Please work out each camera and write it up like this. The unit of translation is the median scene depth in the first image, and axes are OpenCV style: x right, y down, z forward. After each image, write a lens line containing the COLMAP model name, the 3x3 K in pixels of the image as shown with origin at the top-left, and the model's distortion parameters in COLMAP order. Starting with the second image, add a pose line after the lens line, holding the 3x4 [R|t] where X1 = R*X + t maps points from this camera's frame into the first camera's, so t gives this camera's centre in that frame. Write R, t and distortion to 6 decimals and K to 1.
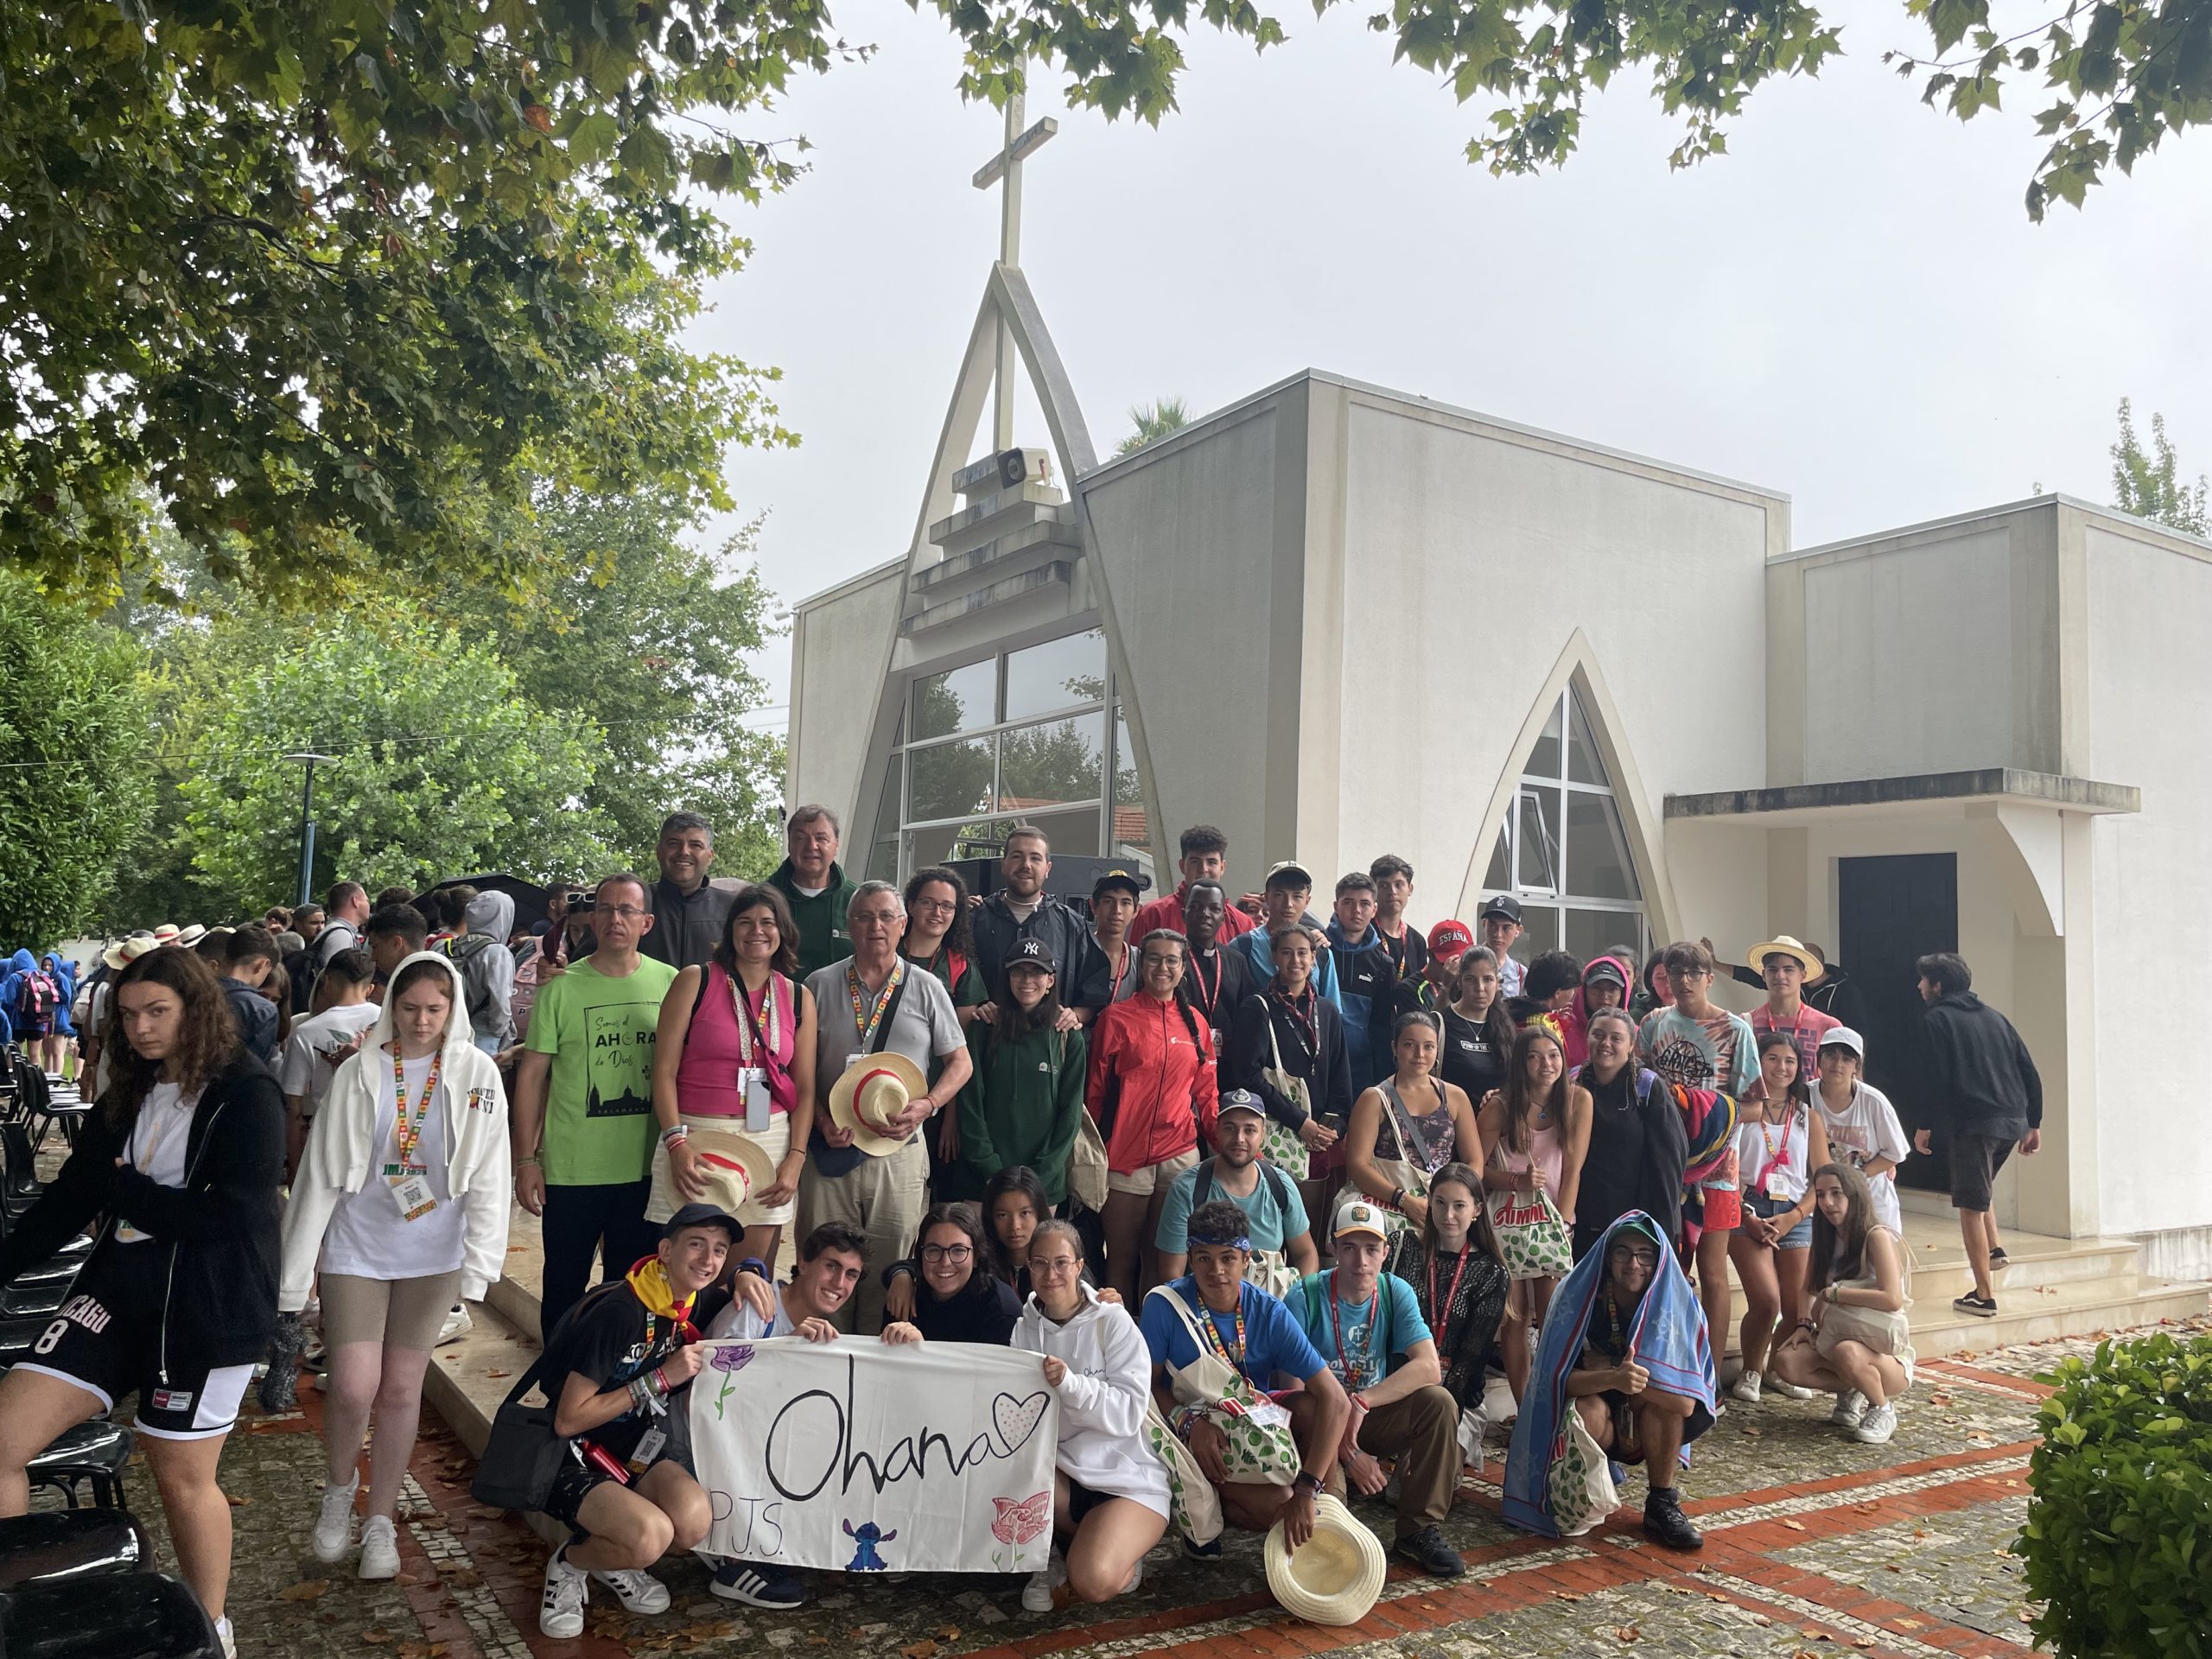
lens RADIAL K [[1697.8, 0, 1111.3], [0, 1697.8, 832.7], [0, 0, 1]] dist [0.087343, -0.119338]
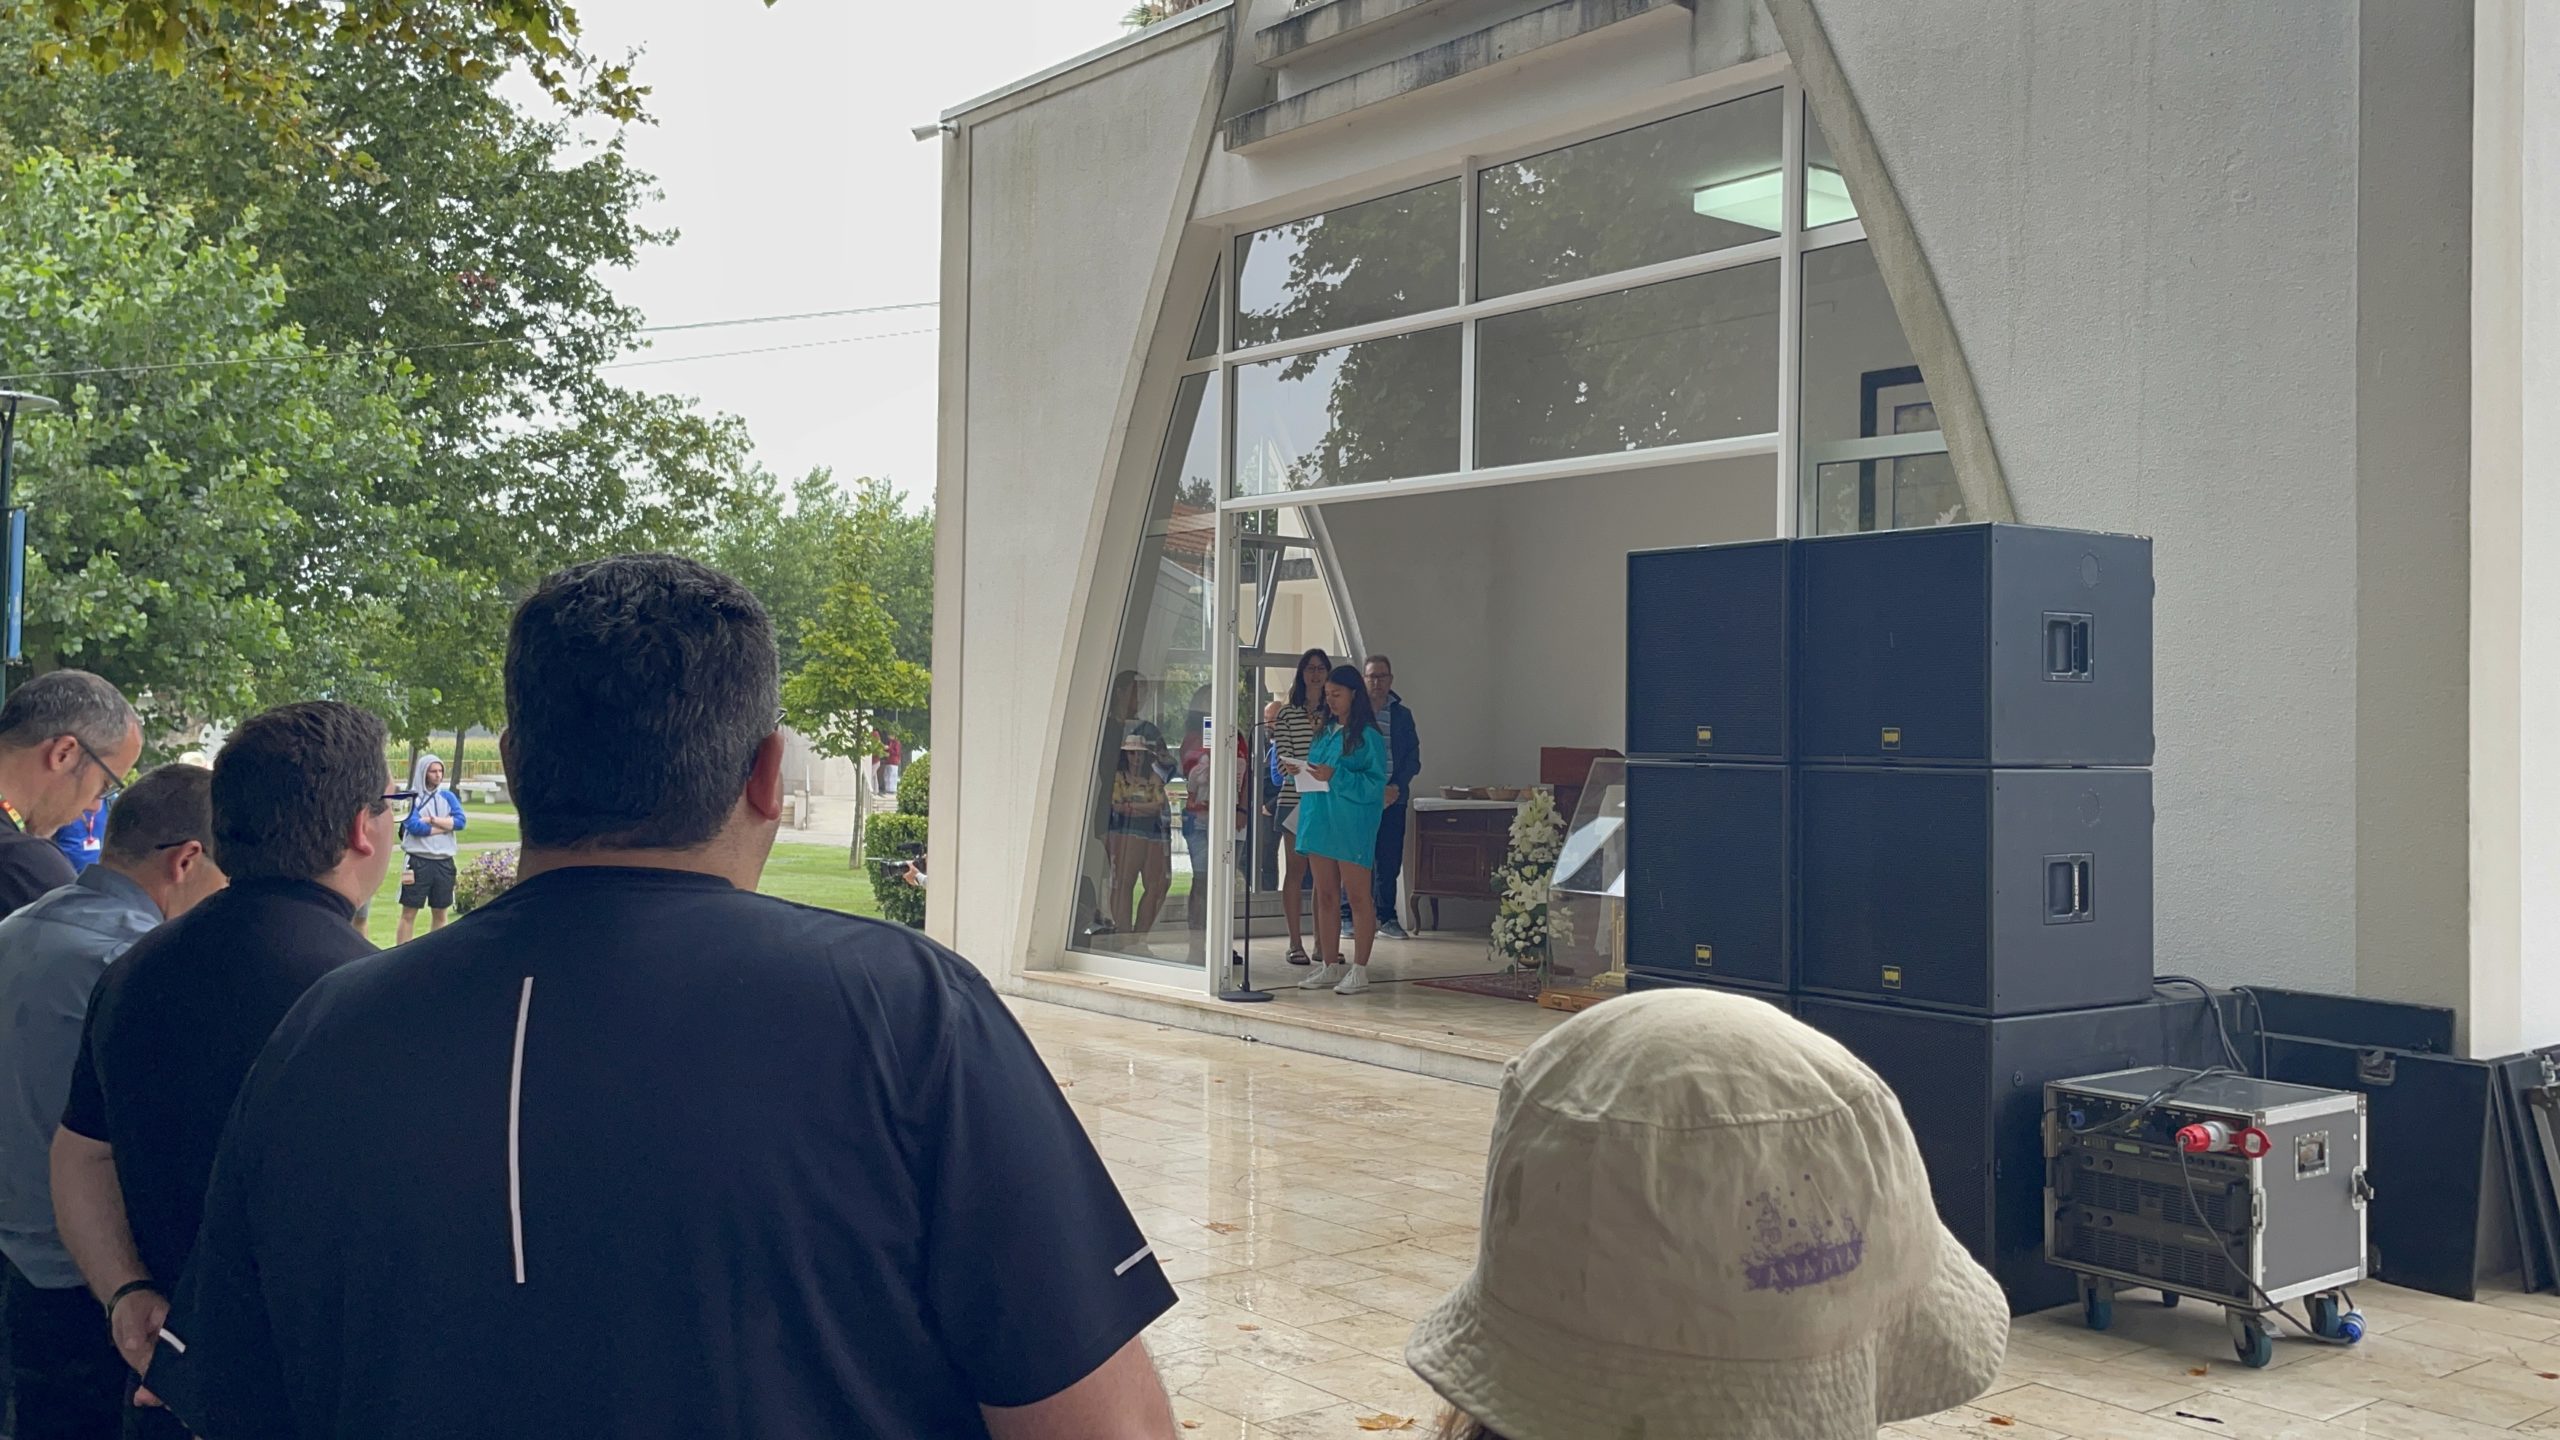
lens RADIAL K [[2246.6, 0, 1273.3], [0, 2246.6, 672.5], [0, 0, 1]] dist [0.112119, -0.205934]
pose [[0.993086, -0.012809, 0.116690, -0.097646], [0.006377, 0.998448, 0.055331, 0.005518], [-0.117218, -0.054204, 0.991626, 0.139474]]
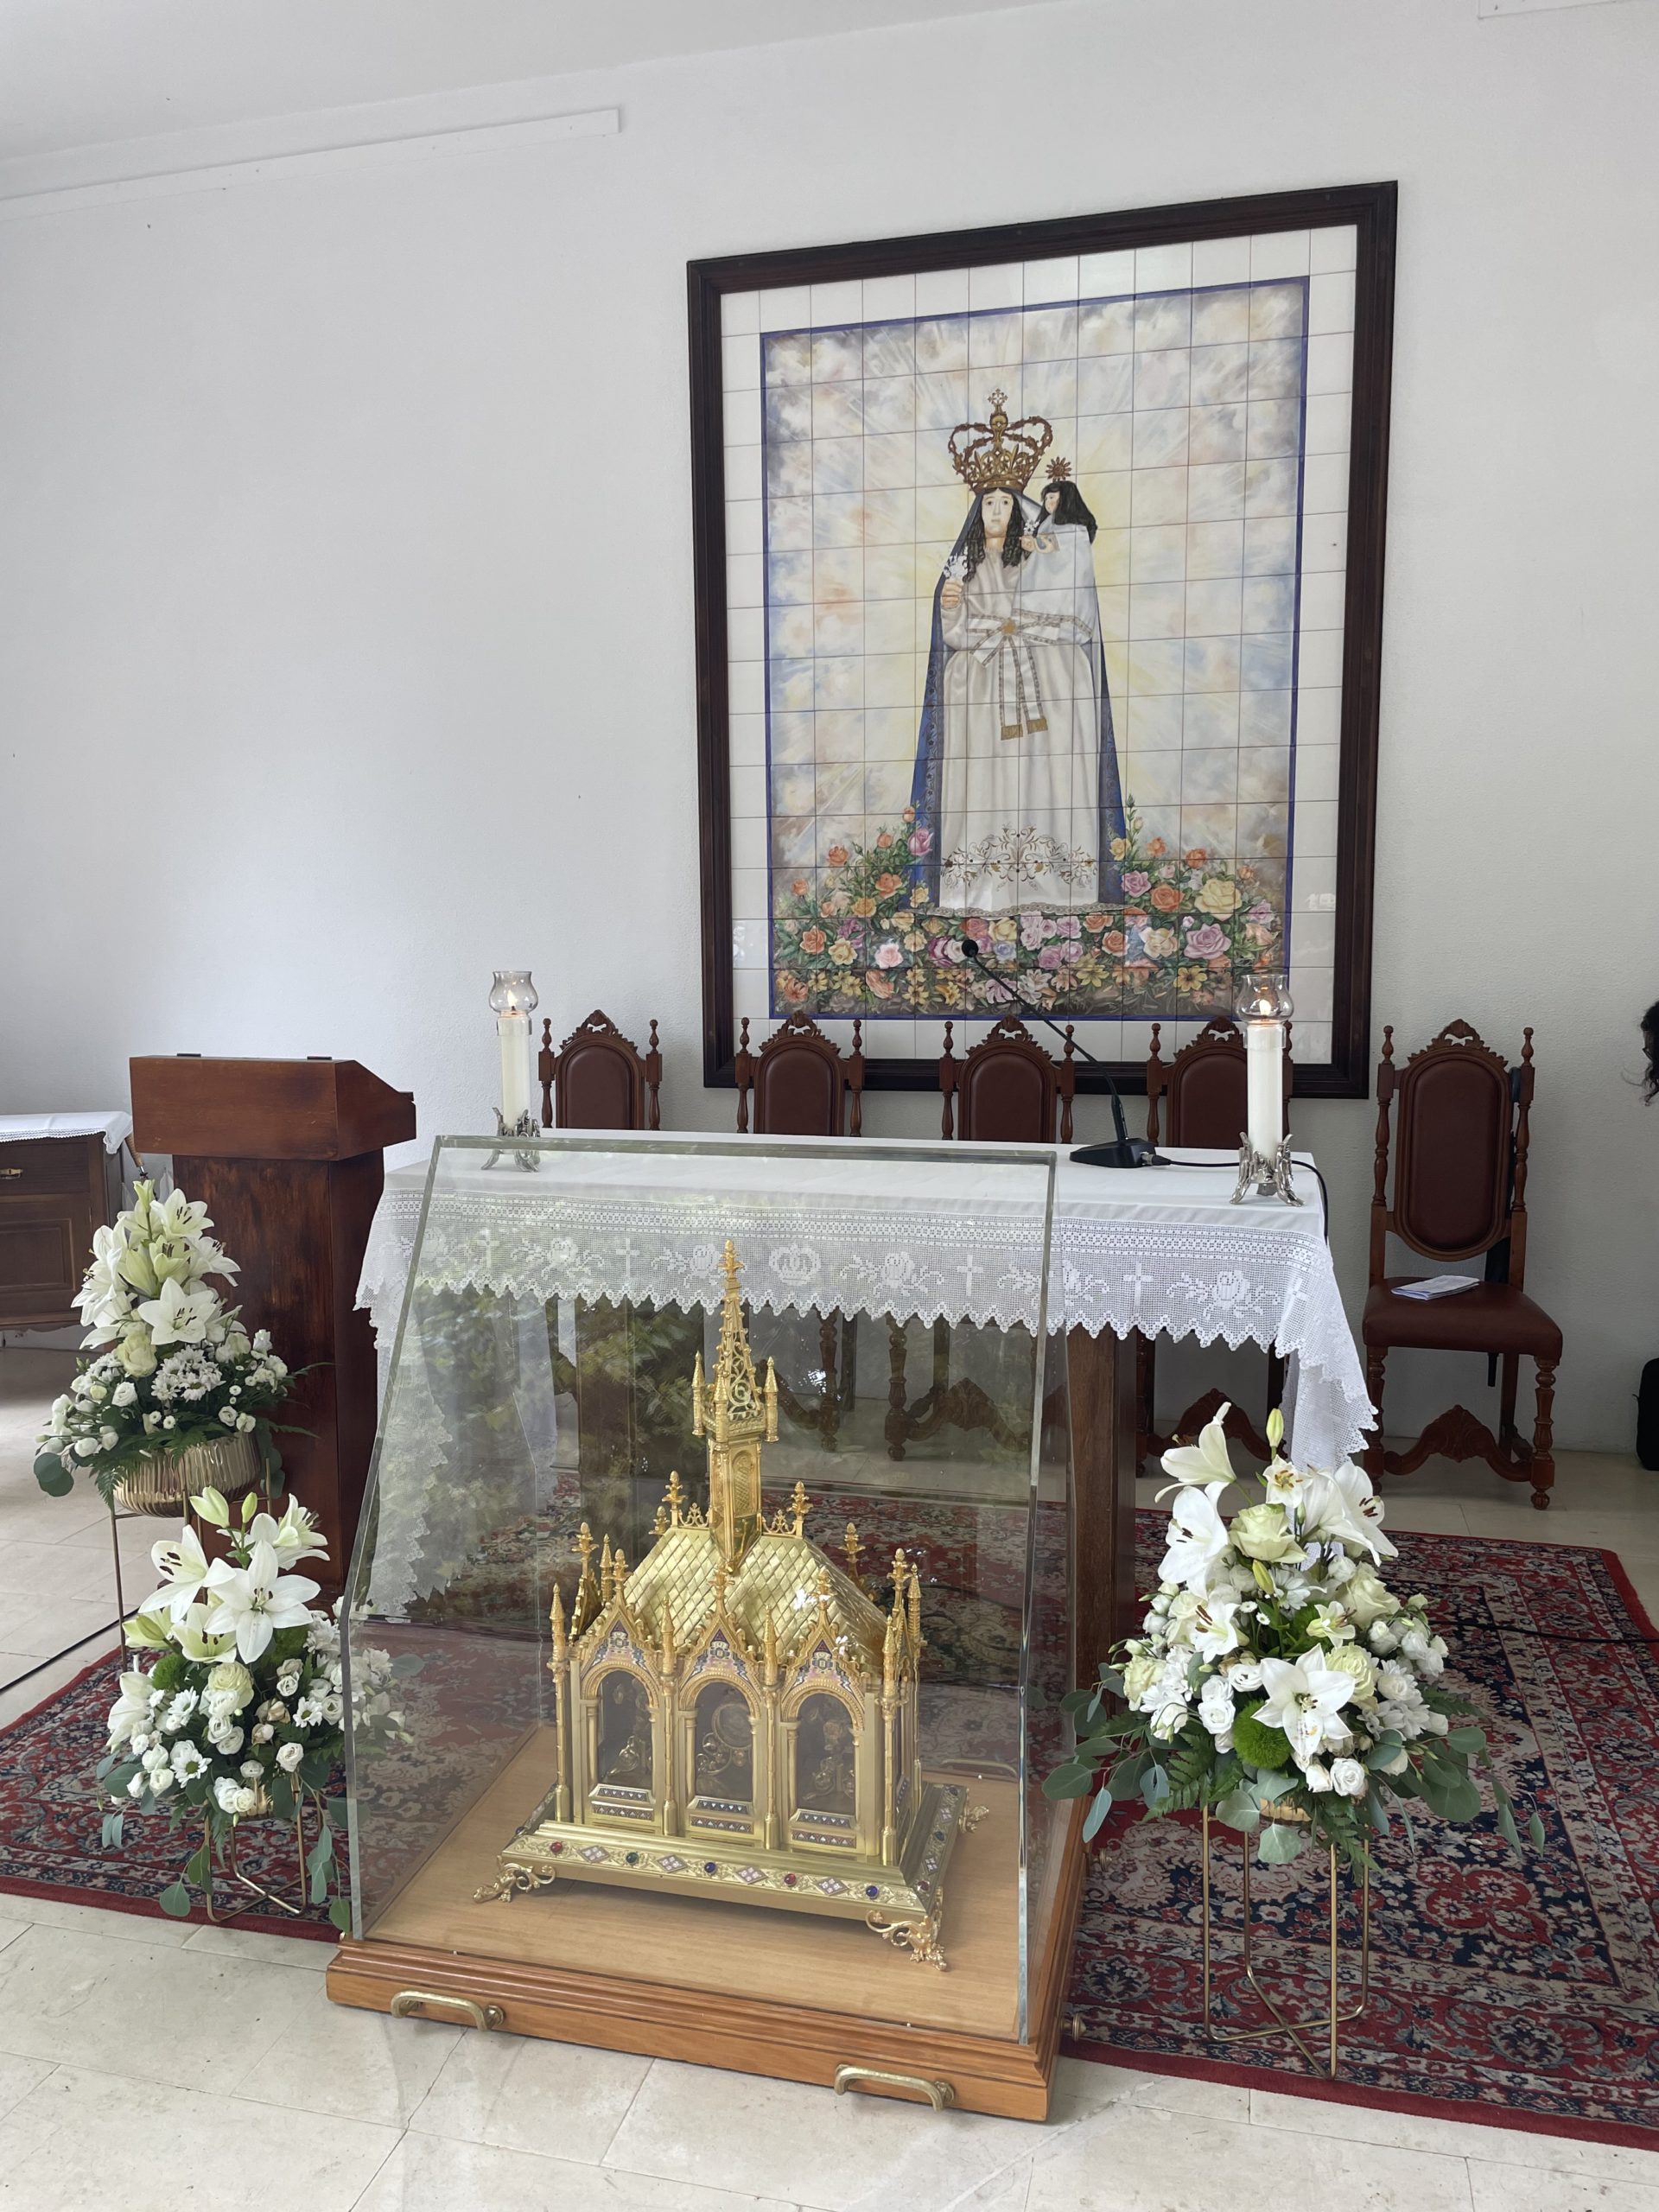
lens RADIAL K [[1697.8, 0, 811.1], [0, 1697.8, 1125.0], [0, 0, 1]] dist [0.087343, -0.119338]
pose [[0.735112, -0.118596, 0.667492, -0.049234], [-0.022564, 0.979755, 0.198926, 0.021031], [-0.677570, -0.161294, 0.717553, 0.408090]]
